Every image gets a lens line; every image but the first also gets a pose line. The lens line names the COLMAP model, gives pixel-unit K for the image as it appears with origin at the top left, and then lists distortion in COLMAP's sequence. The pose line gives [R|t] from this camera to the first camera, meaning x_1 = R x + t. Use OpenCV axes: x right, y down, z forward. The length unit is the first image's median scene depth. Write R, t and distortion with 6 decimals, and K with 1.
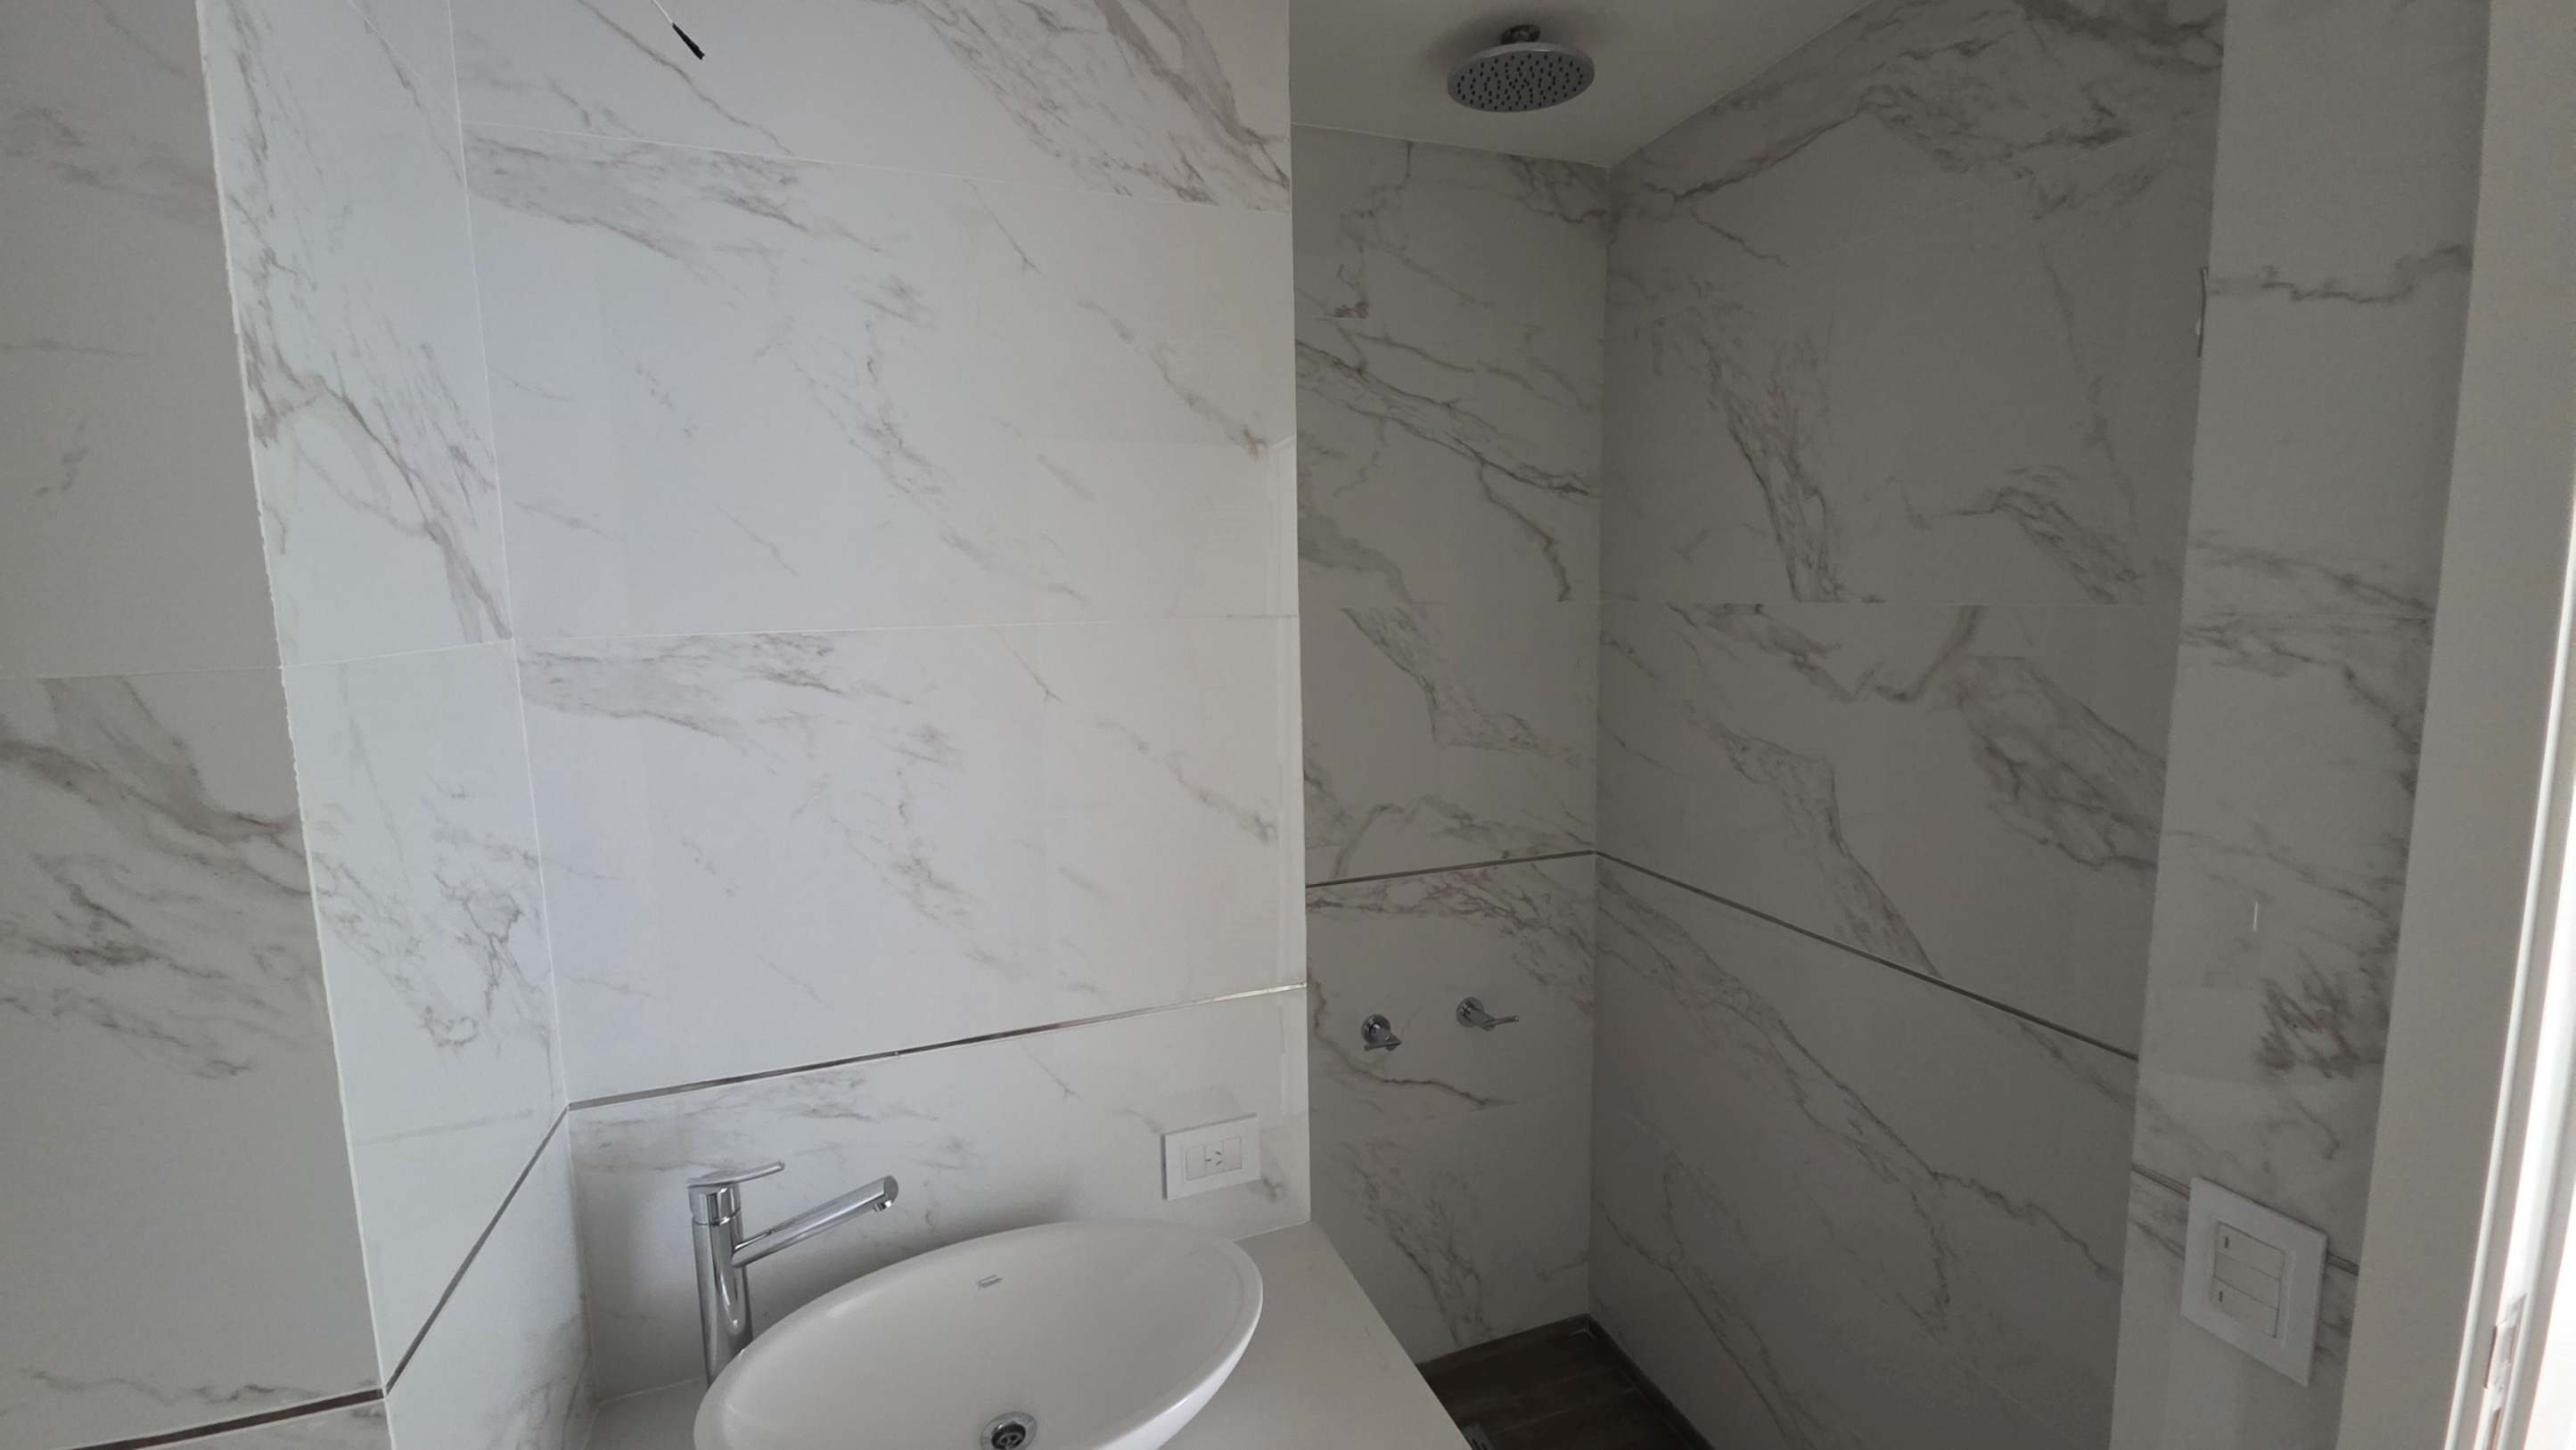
lens RADIAL K [[1022.9, 0, 1287.8], [0, 1022.9, 712.5], [0, 0, 1]] dist [0.014151, -0.008300]
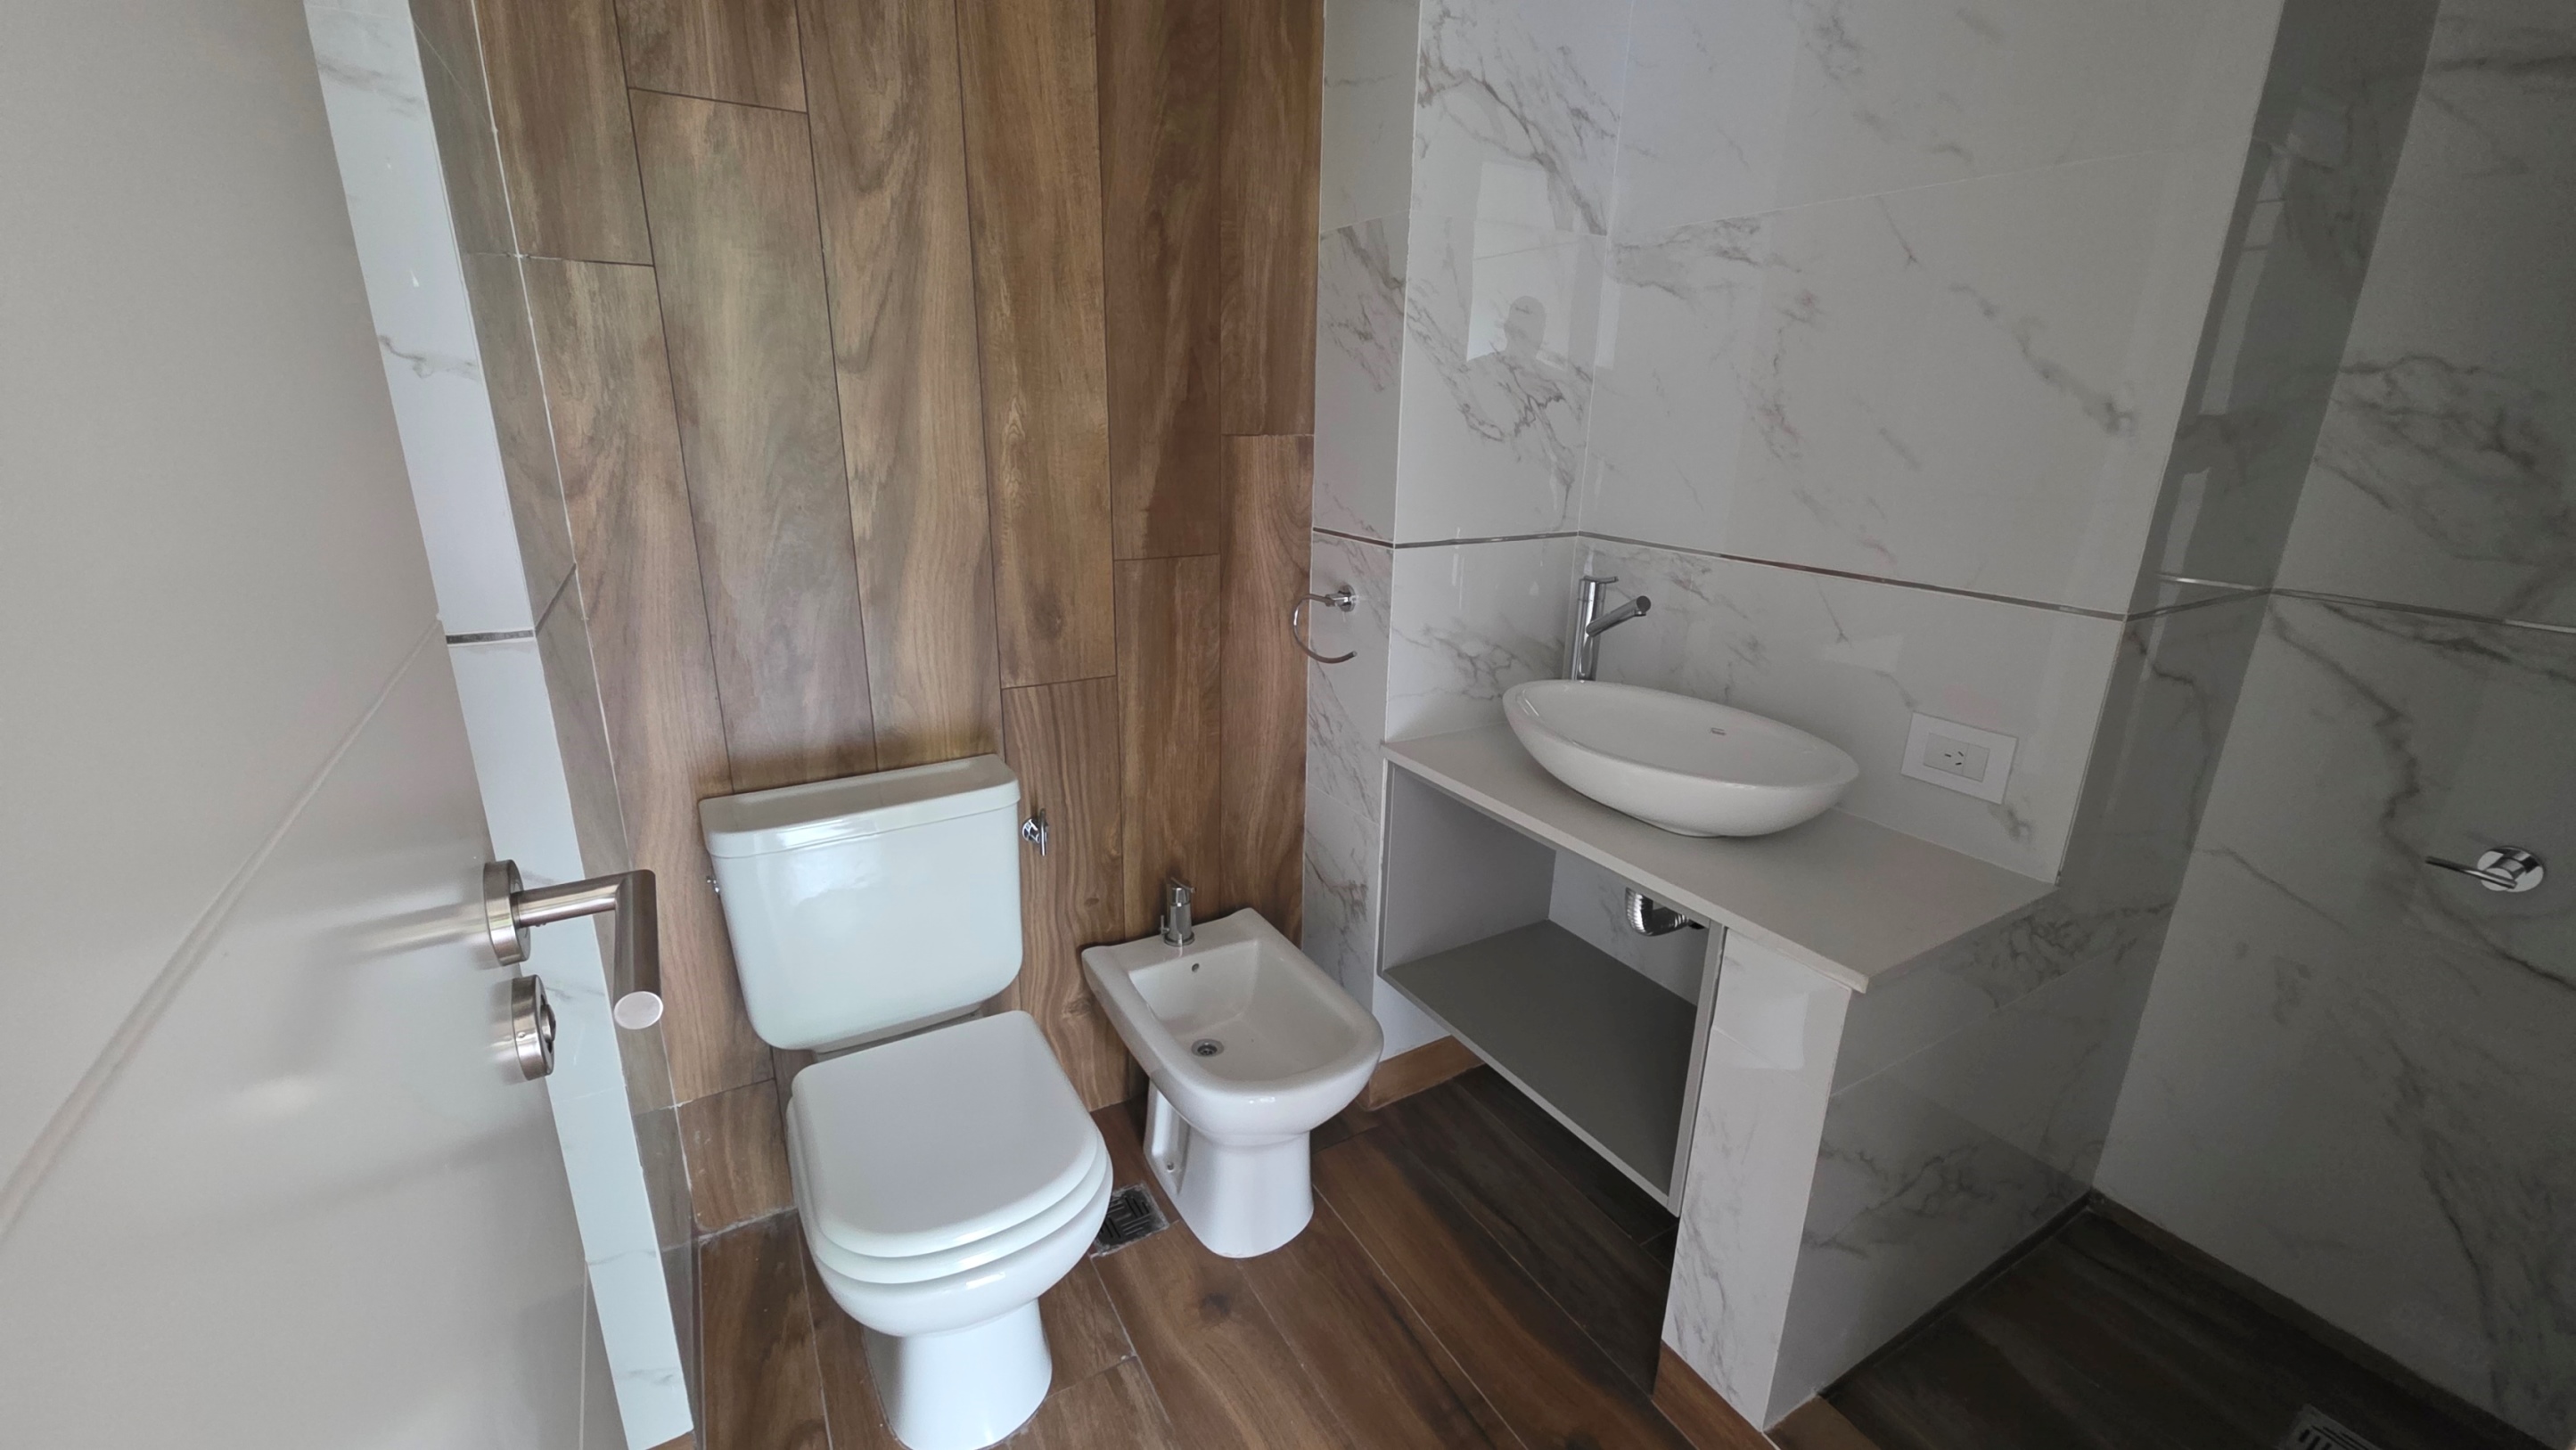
lens RADIAL K [[1022.9, 0, 1287.8], [0, 1022.9, 712.5], [0, 0, 1]] dist [0.014151, -0.008300]
pose [[0.183774, 0.310576, -0.932615, 1.152181], [-0.141577, 0.947244, 0.287549, 0.309580], [0.972719, 0.079193, 0.218049, 0.222706]]
